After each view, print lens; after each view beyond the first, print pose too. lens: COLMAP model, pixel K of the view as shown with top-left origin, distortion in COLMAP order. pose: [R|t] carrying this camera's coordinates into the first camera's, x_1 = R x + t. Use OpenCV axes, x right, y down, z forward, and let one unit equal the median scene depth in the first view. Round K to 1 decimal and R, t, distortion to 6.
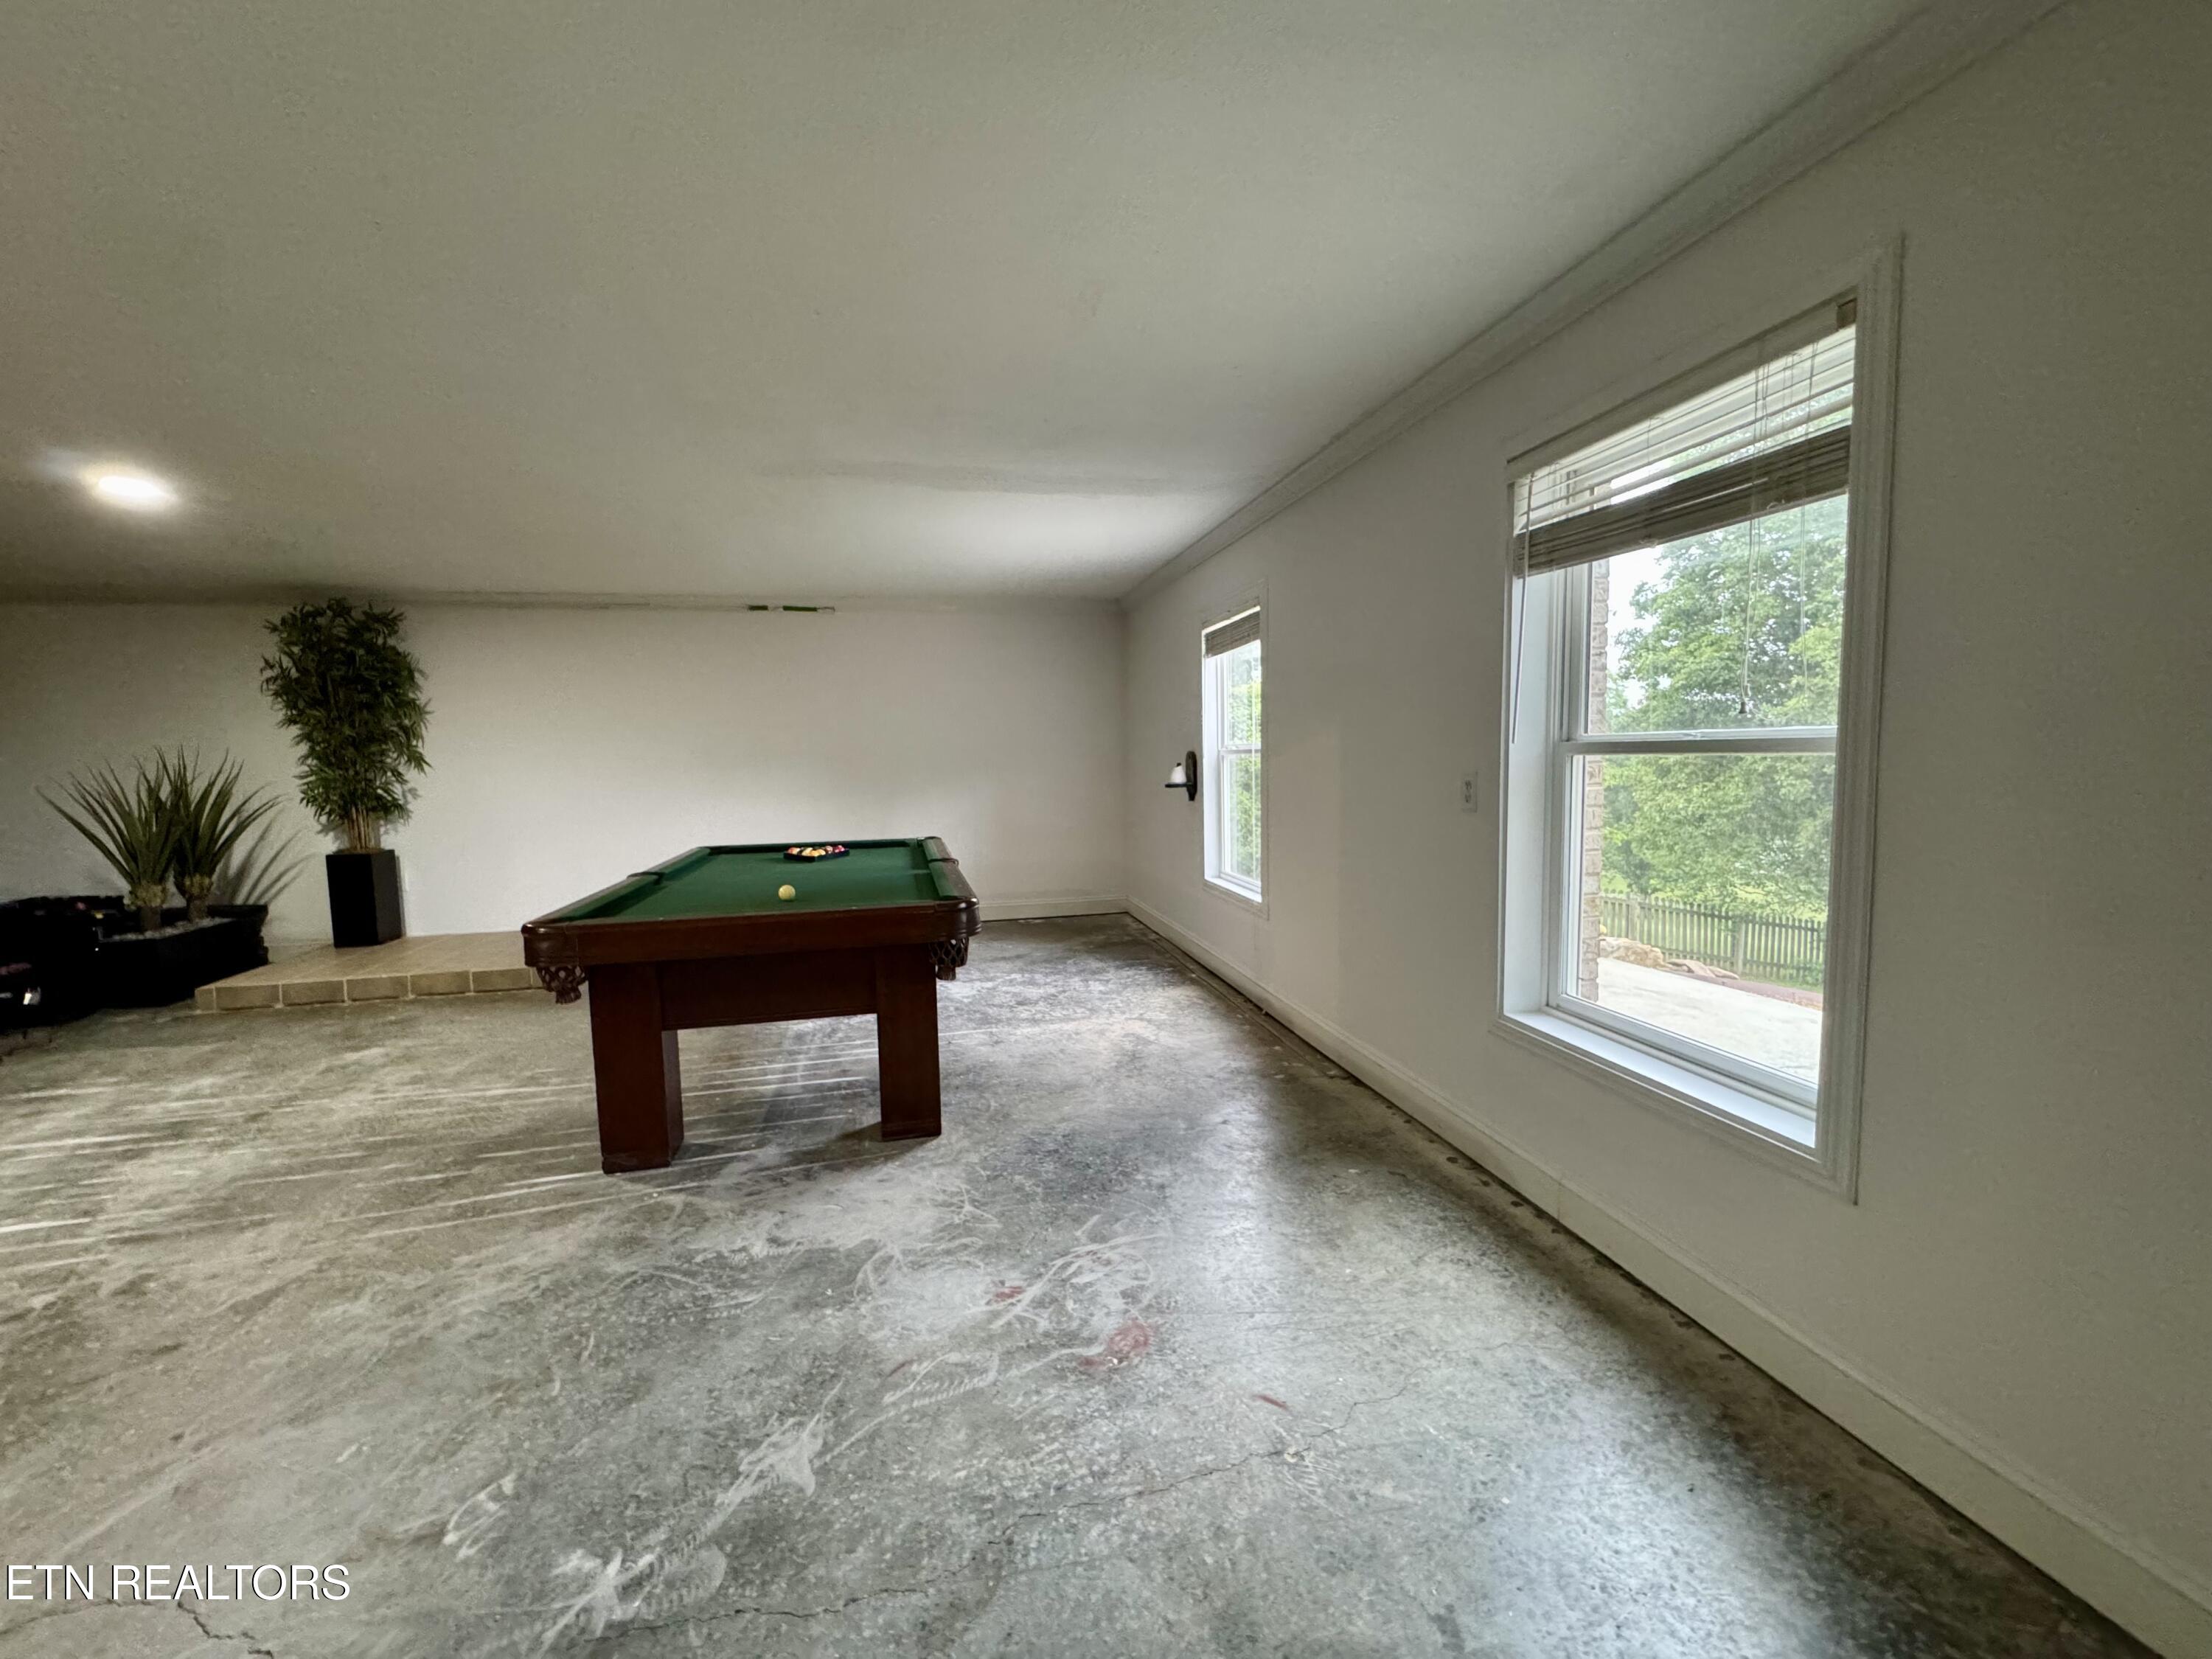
lens RADIAL K [[873.1, 0, 1101.0], [0, 873.1, 825.8], [0, 0, 1]] dist [0.001407, -0.002595]
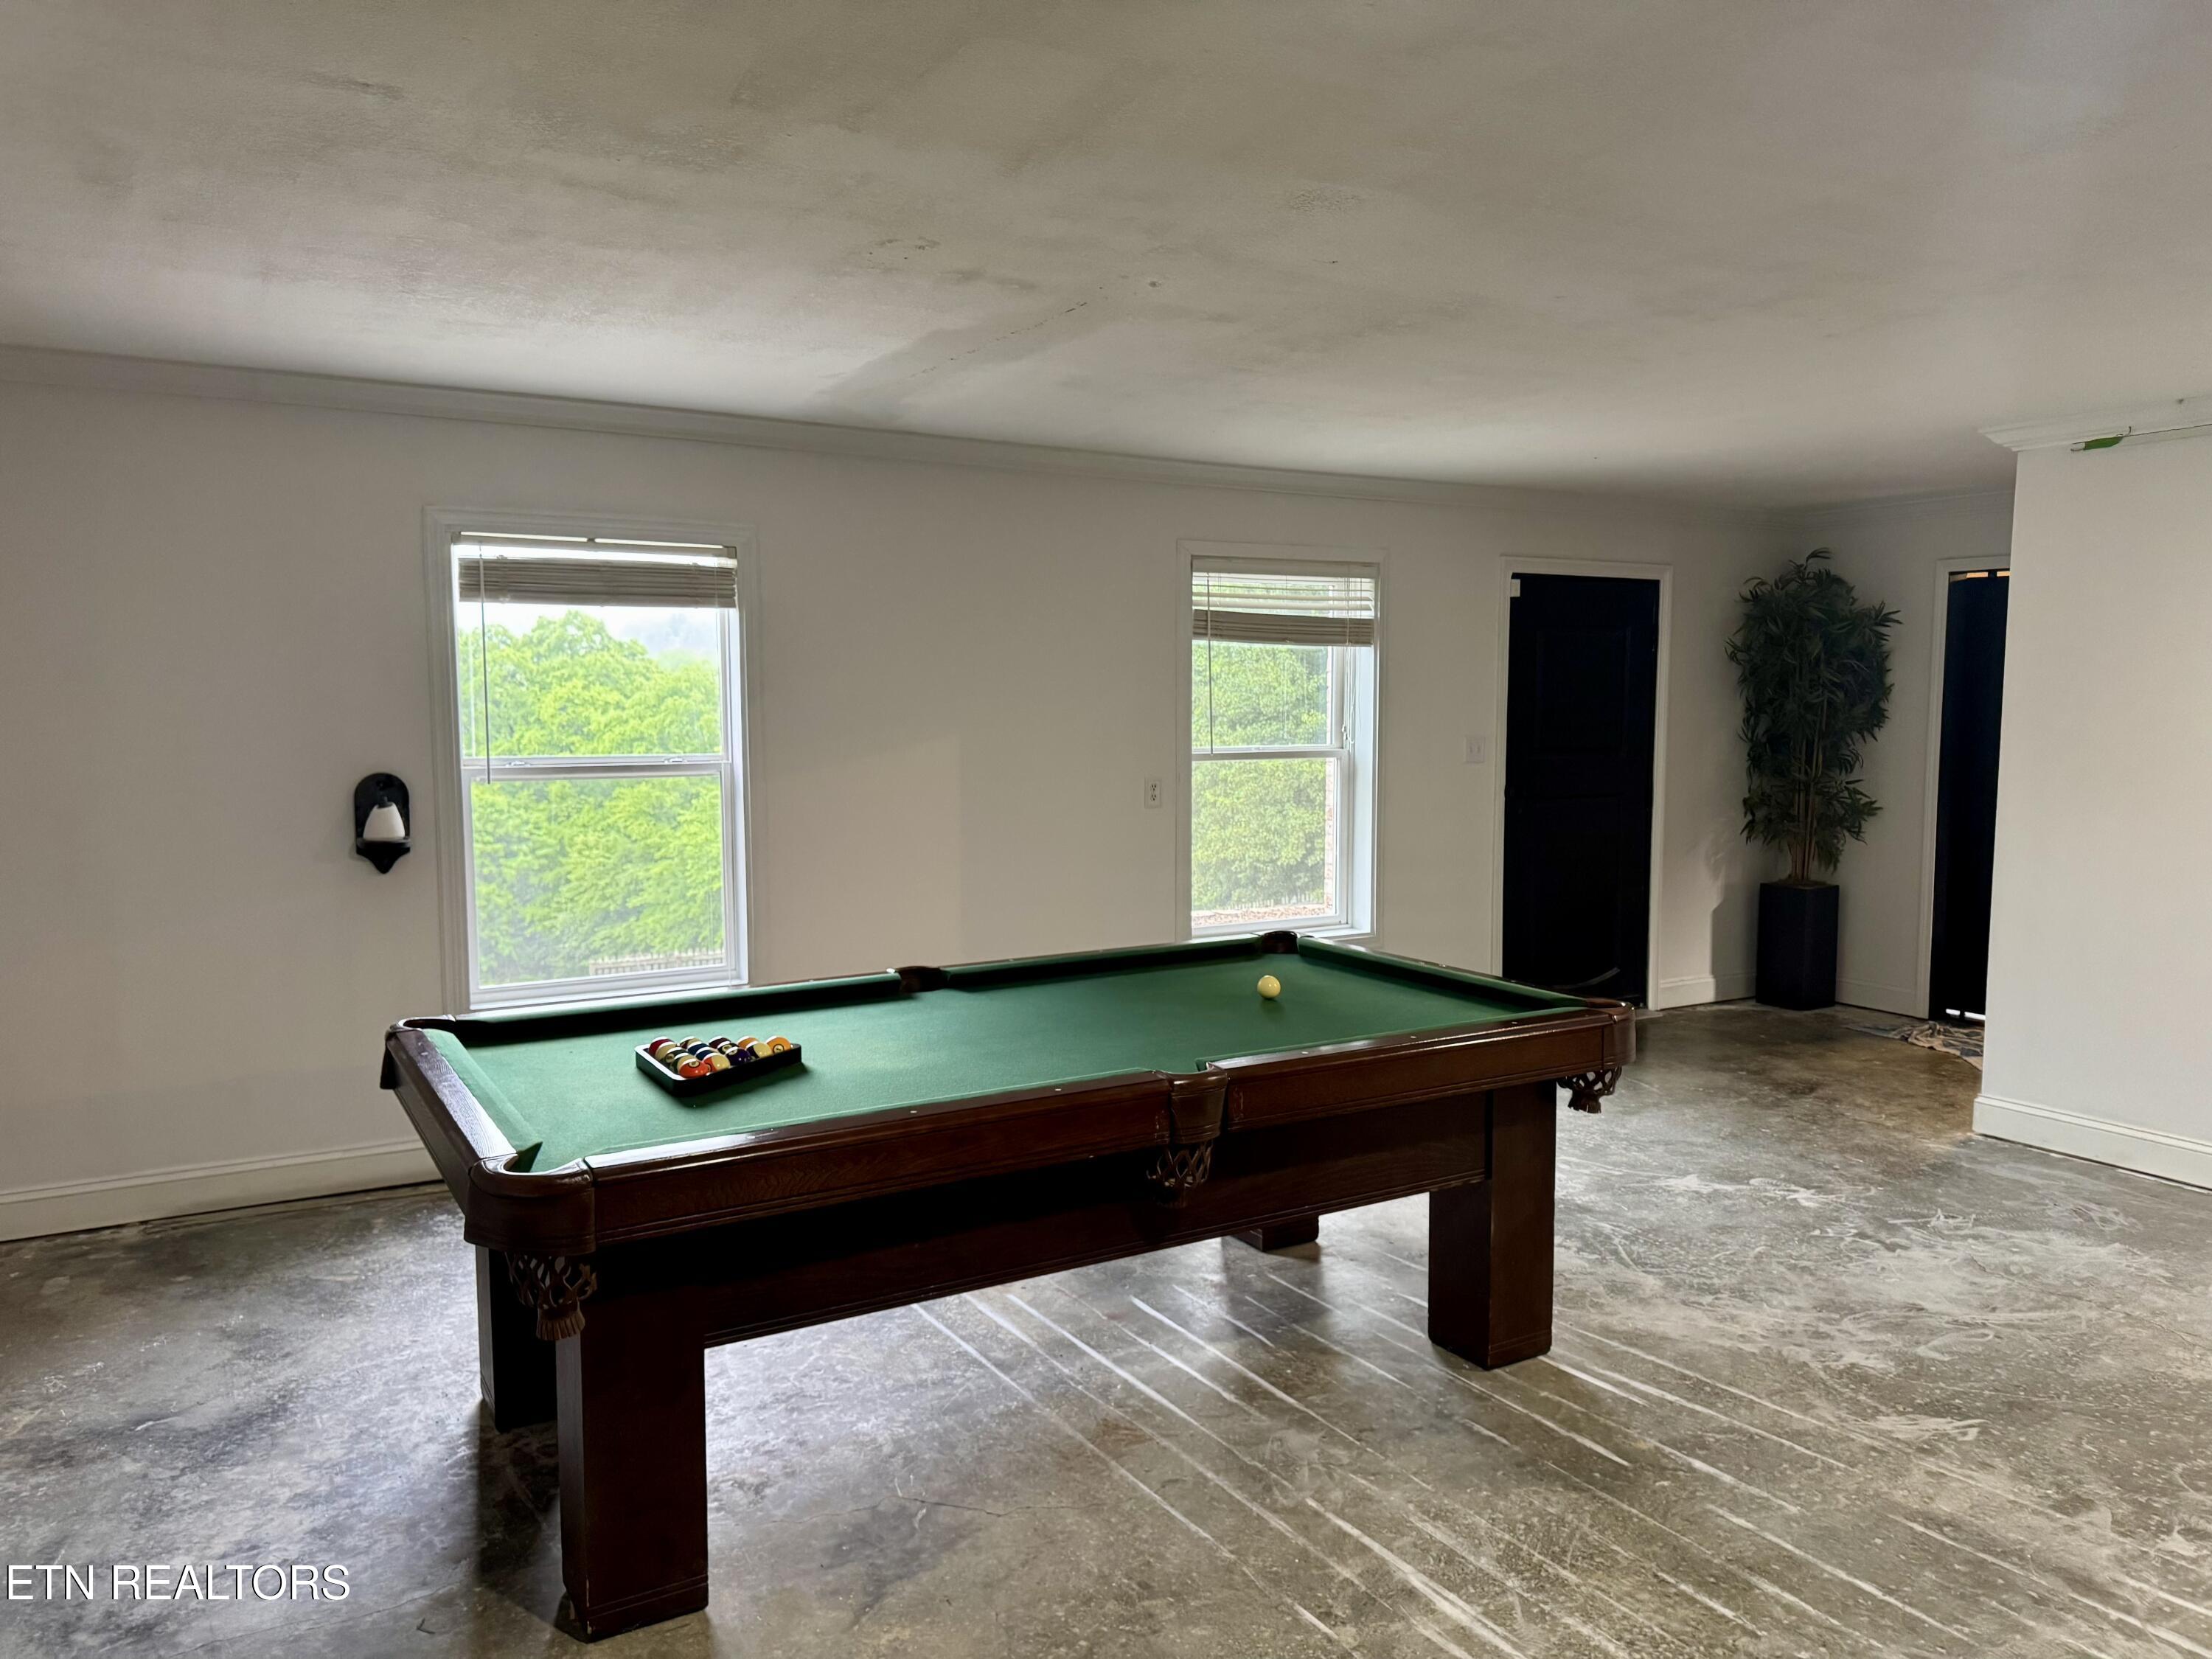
lens RADIAL K [[1545.0, 0, 1098.9], [0, 1545.0, 831.1], [0, 0, 1]] dist [0.035061, -0.036627]
pose [[-0.286507, -0.060463, 0.956168, -1.542276], [0.086138, 0.992339, 0.088561, -0.170934], [-0.954198, 0.107736, -0.279104, 1.536871]]
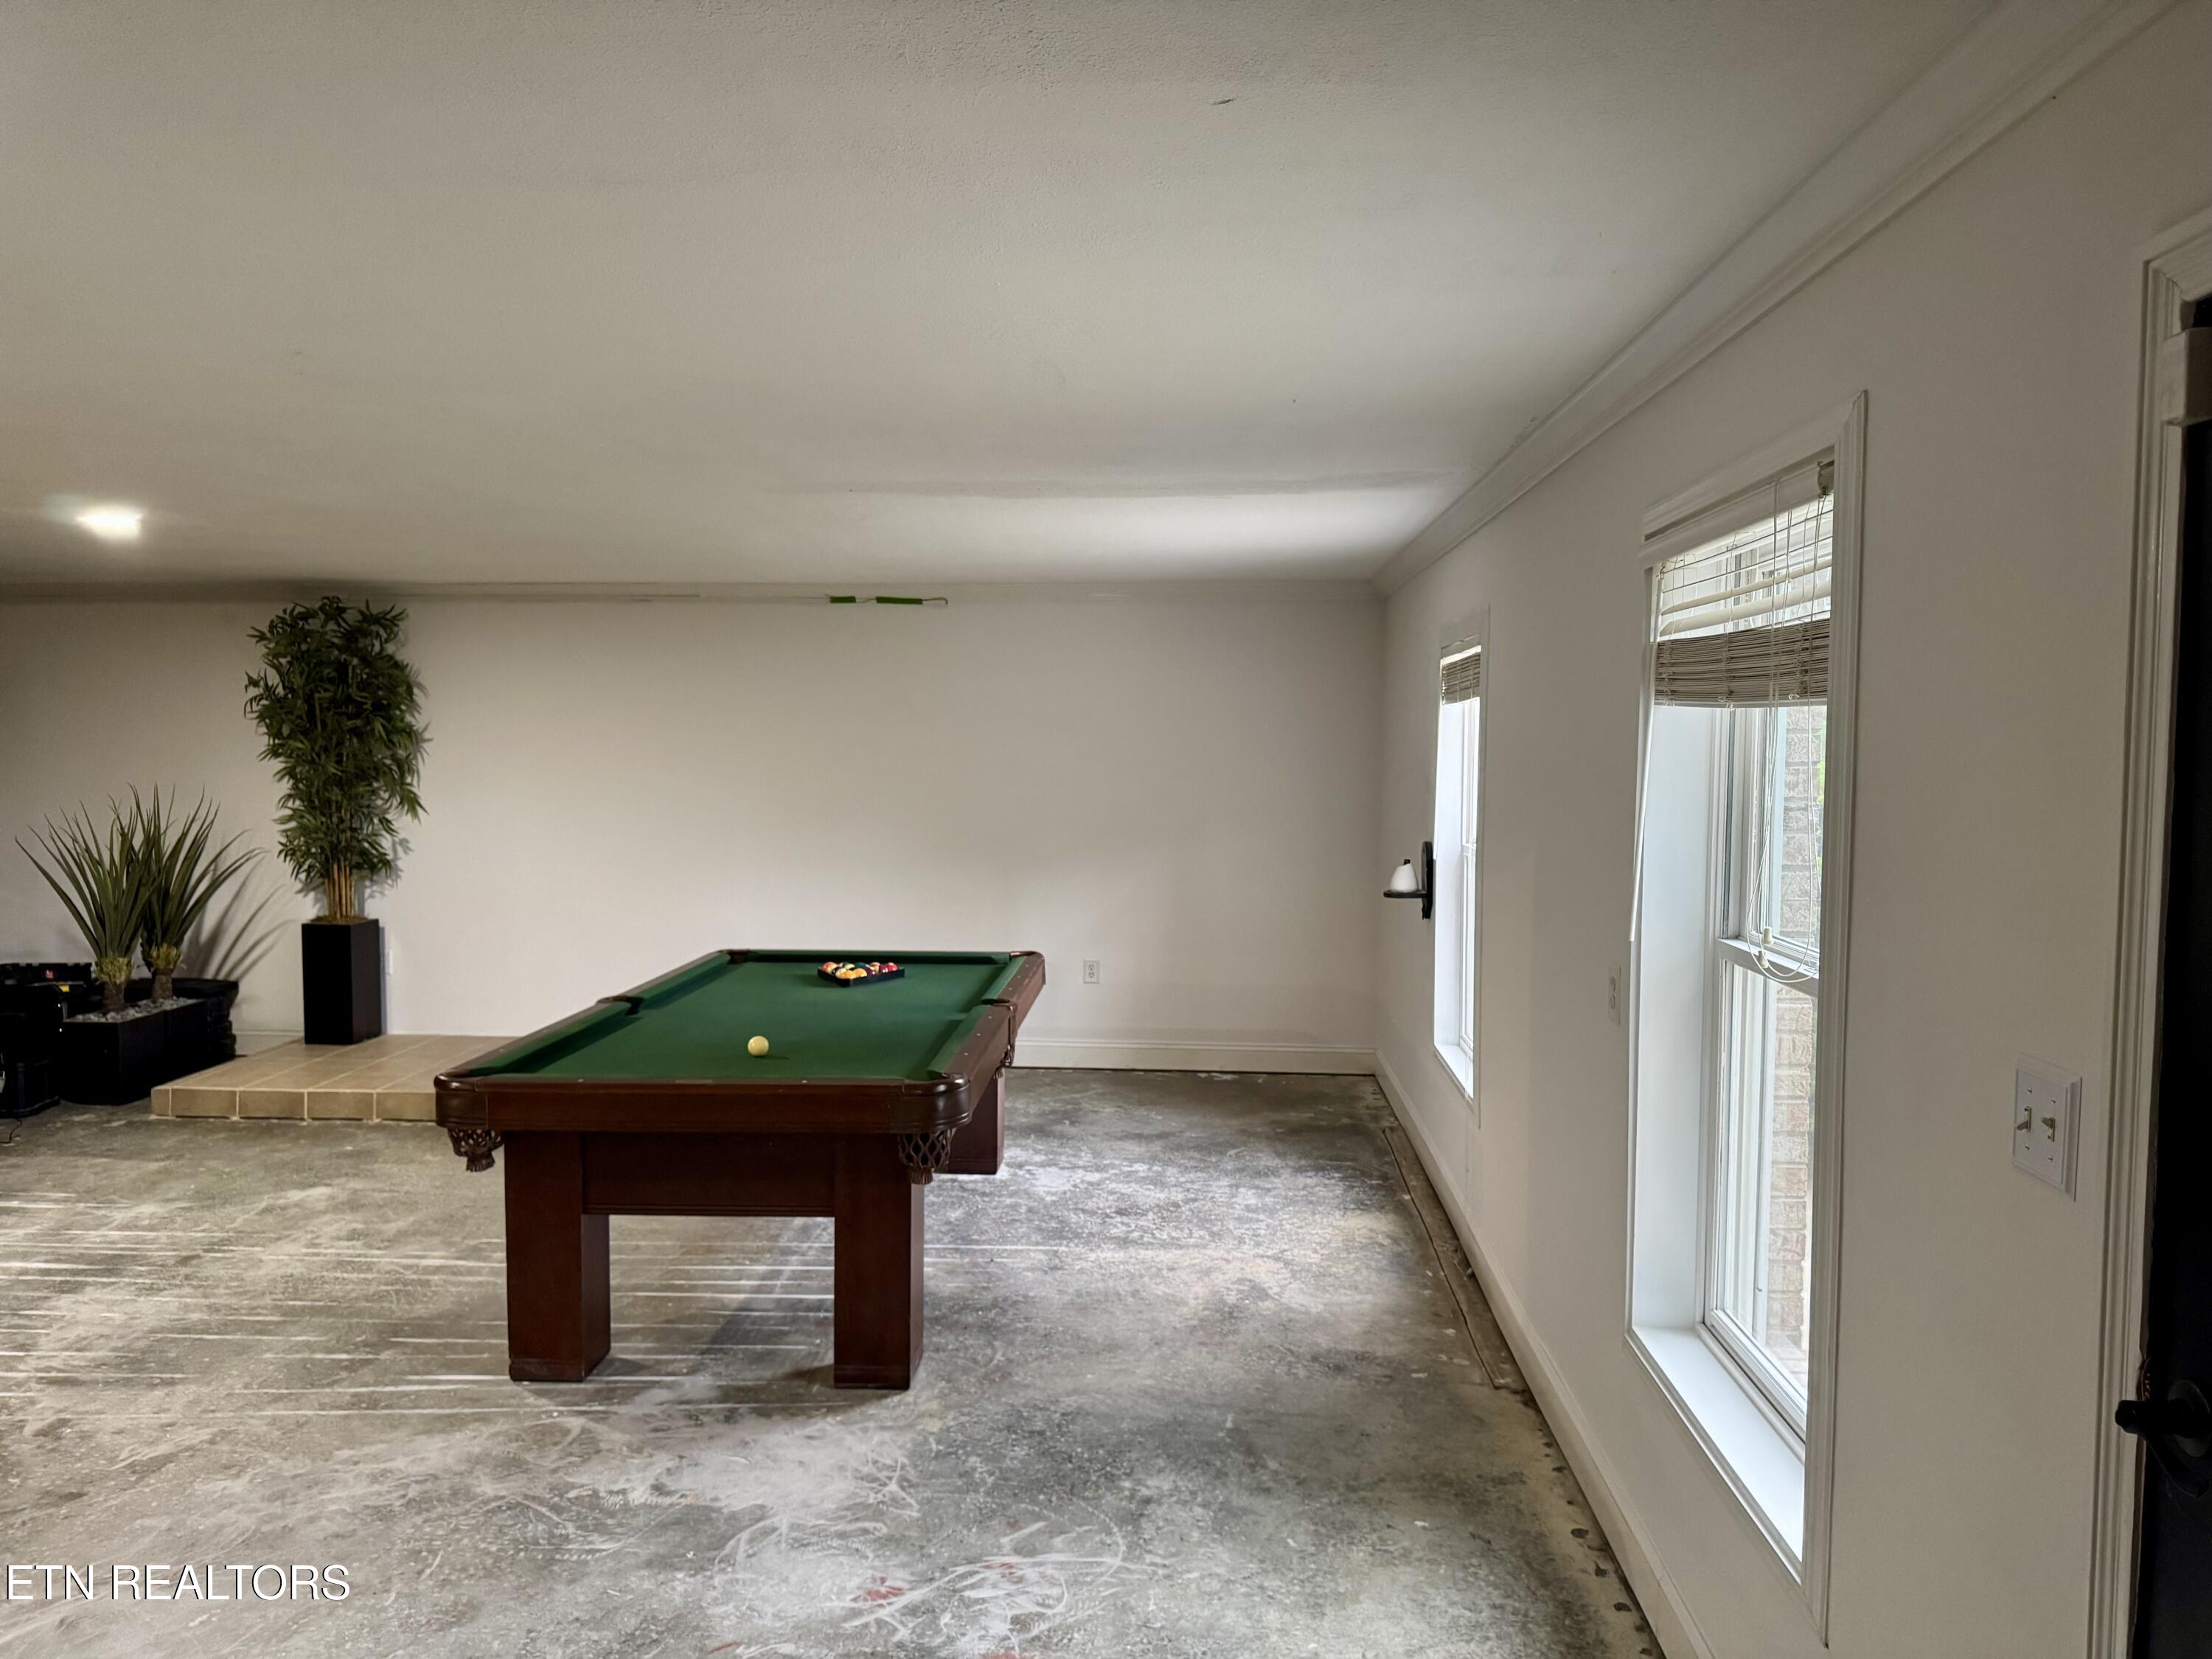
lens RADIAL K [[1545.0, 0, 1098.9], [0, 1545.0, 831.1], [0, 0, 1]] dist [0.035061, -0.036627]
pose [[0.959674, 0.040895, -0.278125, 0.324520], [-0.046635, 0.998813, -0.014051, -0.116093], [0.277221, 0.026454, 0.960442, -0.252746]]
